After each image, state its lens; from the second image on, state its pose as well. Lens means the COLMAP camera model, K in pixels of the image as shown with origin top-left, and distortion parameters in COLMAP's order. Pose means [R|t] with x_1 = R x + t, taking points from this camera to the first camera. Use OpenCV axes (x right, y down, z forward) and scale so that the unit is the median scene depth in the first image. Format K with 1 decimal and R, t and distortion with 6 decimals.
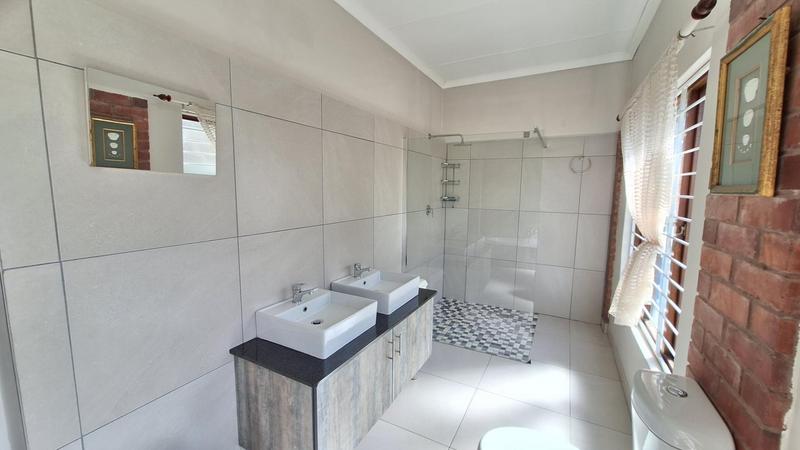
lens RADIAL K [[314.8, 0, 397.6], [0, 314.8, 225.1], [0, 0, 1]] dist [-0.004900, 0.001467]
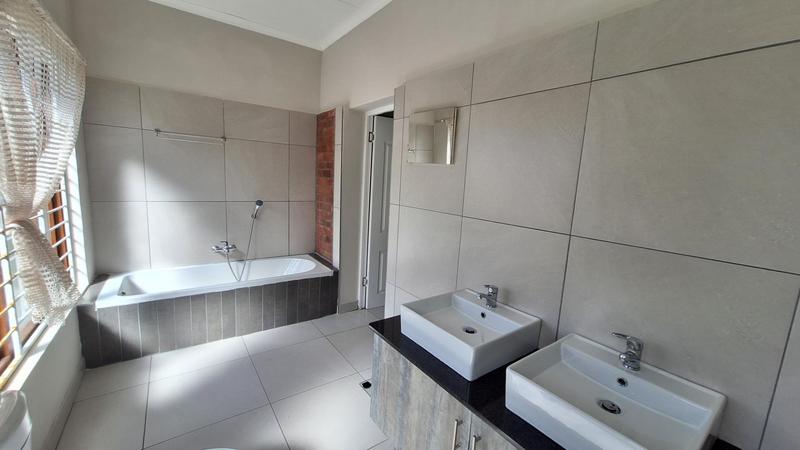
lens RADIAL K [[314.8, 0, 397.8], [0, 314.8, 220.4], [0, 0, 1]] dist [-0.004900, 0.001467]
pose [[-0.425235, 0.095912, -0.899987, 0.562107], [-0.157162, 0.971439, 0.177784, -0.104236], [0.891333, 0.217044, -0.398016, 1.079519]]
